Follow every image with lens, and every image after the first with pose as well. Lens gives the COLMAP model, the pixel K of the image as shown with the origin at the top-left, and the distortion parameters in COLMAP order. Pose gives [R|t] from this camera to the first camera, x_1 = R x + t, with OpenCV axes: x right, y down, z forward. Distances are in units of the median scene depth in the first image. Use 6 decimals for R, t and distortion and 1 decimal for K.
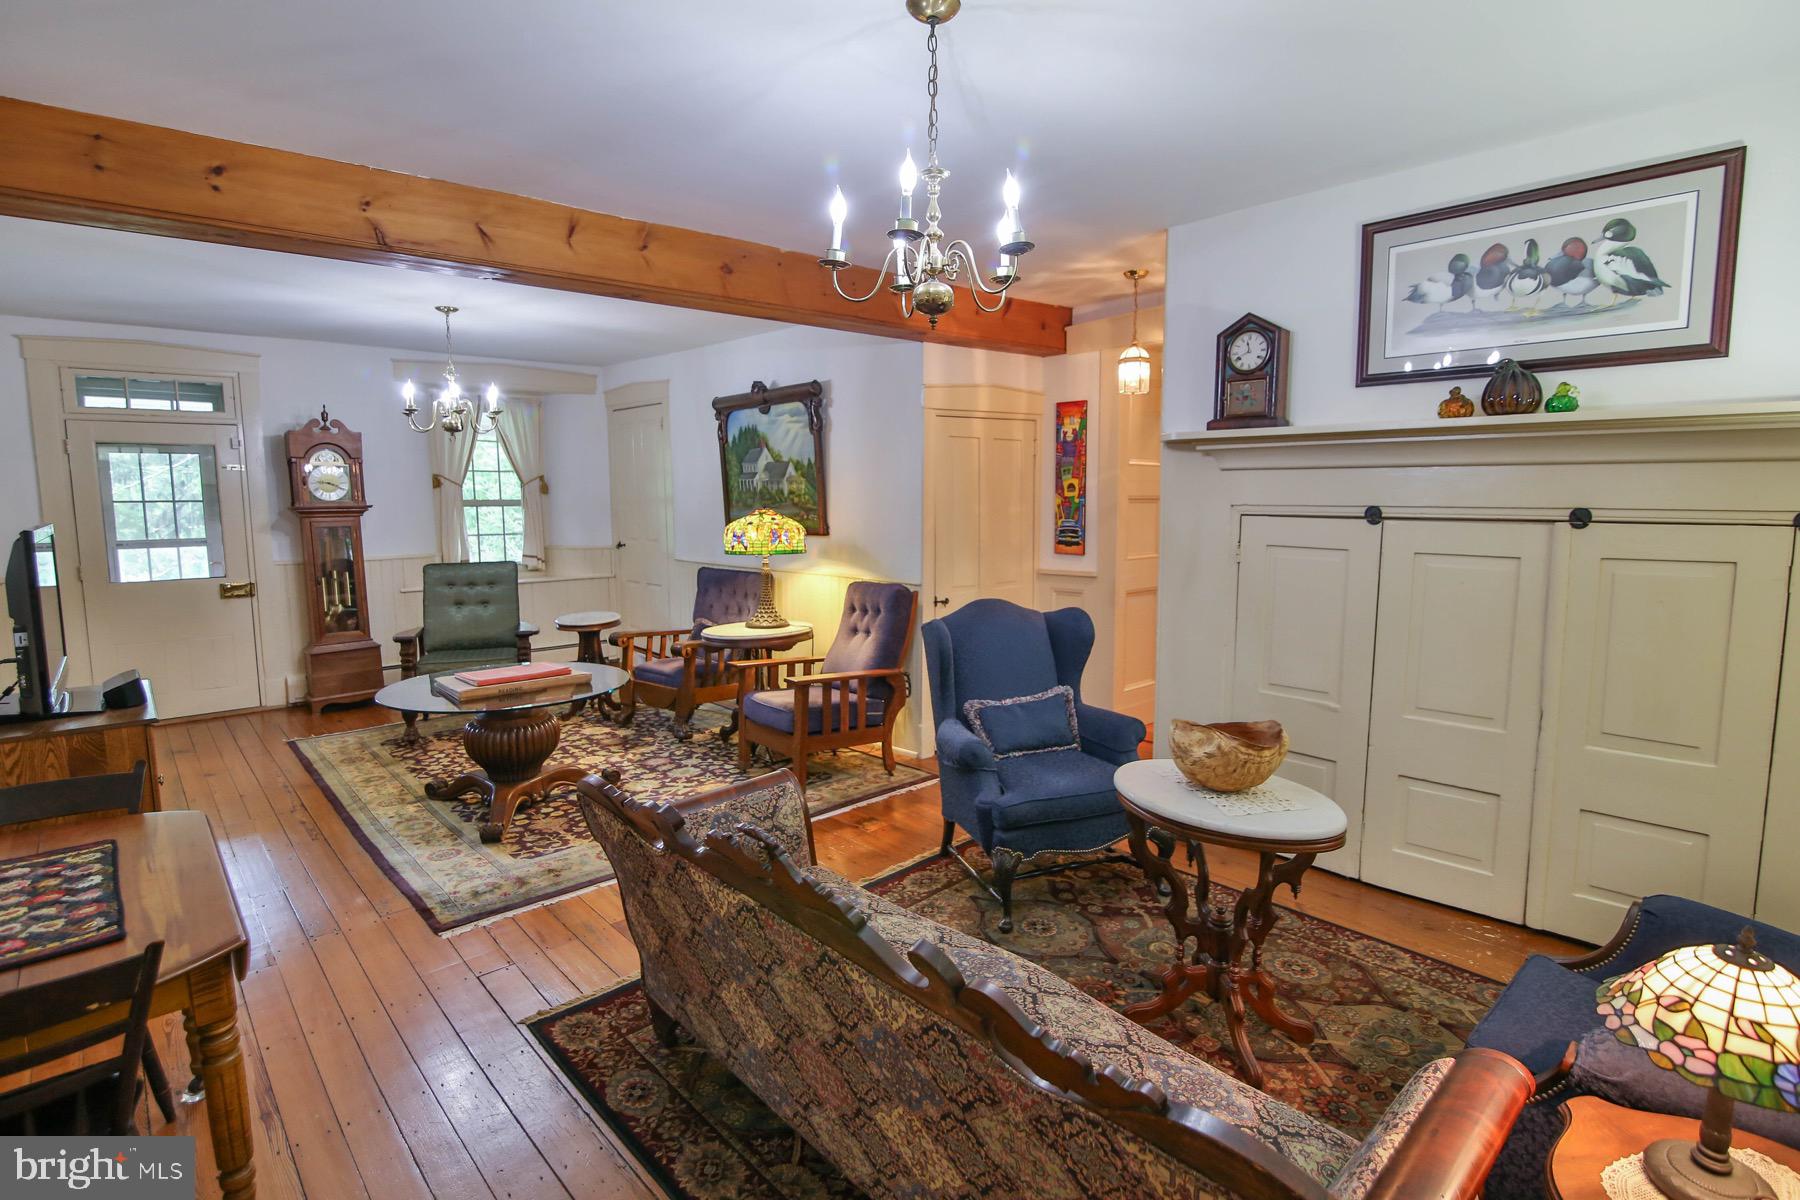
lens RADIAL K [[877.9, 0, 897.0], [0, 877.9, 596.9], [0, 0, 1]] dist [-0.019696, 0.000930]
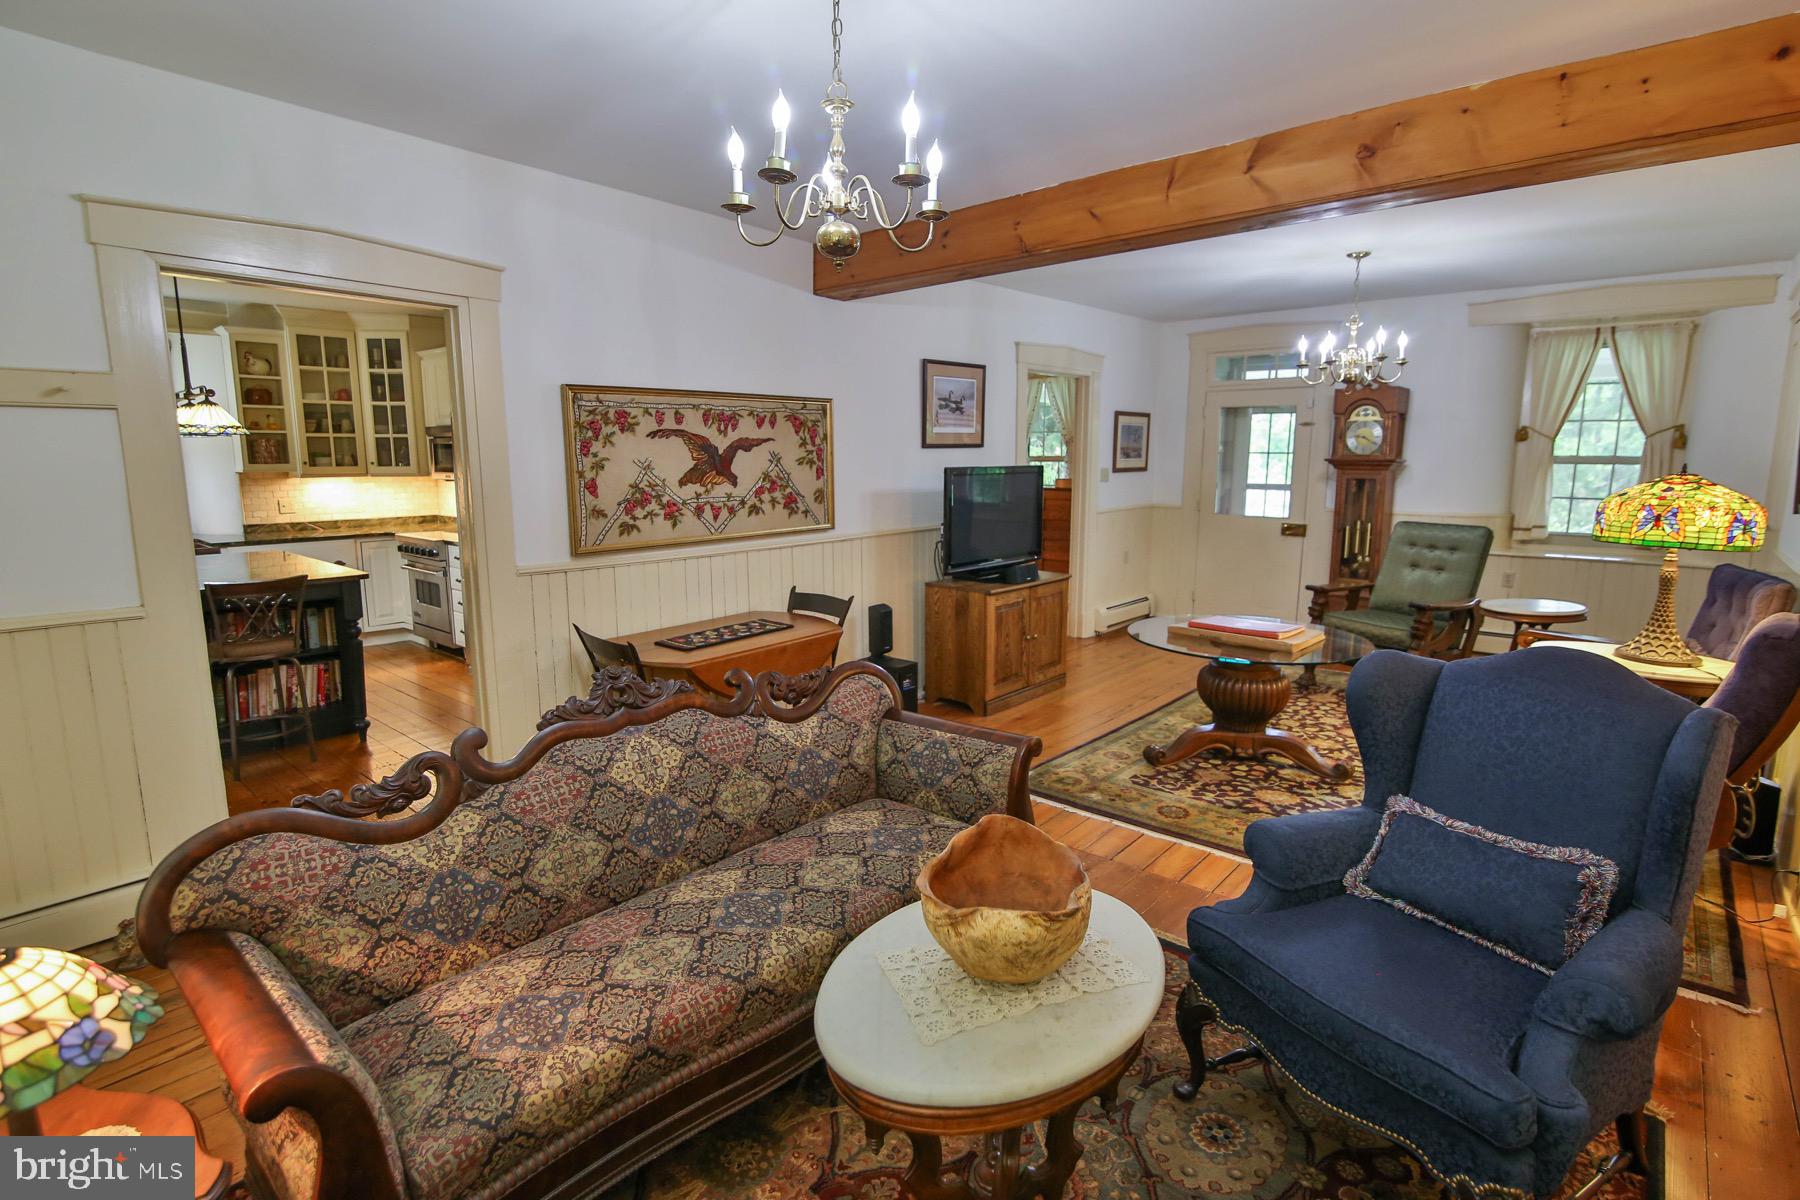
lens RADIAL K [[877.9, 0, 897.0], [0, 877.9, 596.9], [0, 0, 1]] dist [-0.019696, 0.000930]
pose [[0.104703, 0.166310, -0.980499, 0.407701], [-0.115878, 0.981243, 0.154062, -0.044205], [0.987730, 0.097487, 0.122011, 0.385186]]
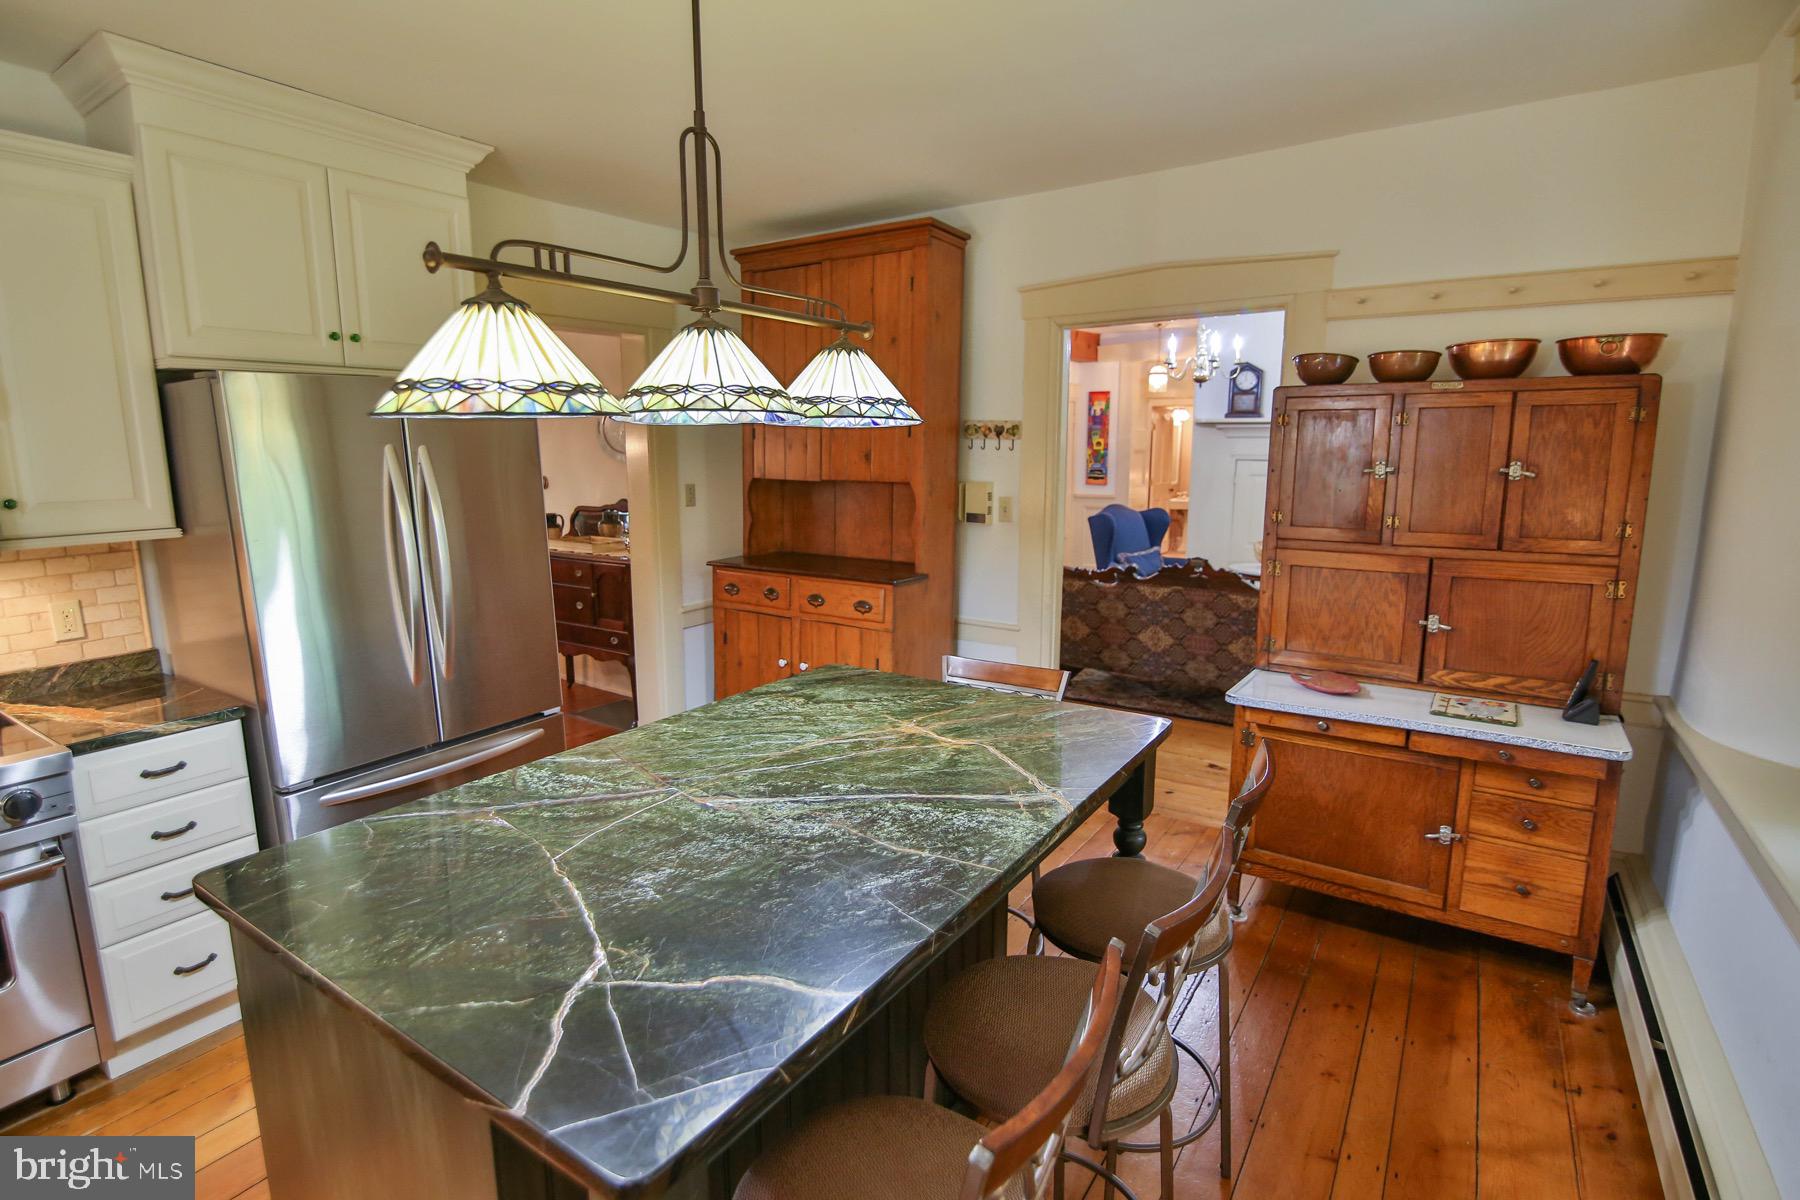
lens RADIAL K [[877.9, 0, 897.0], [0, 877.9, 596.9], [0, 0, 1]] dist [-0.019696, 0.000930]
pose [[0.972138, -0.036622, 0.231529, -0.591532], [0.023327, 0.997932, 0.059900, 0.057883], [-0.233244, -0.052830, 0.970982, -0.556110]]
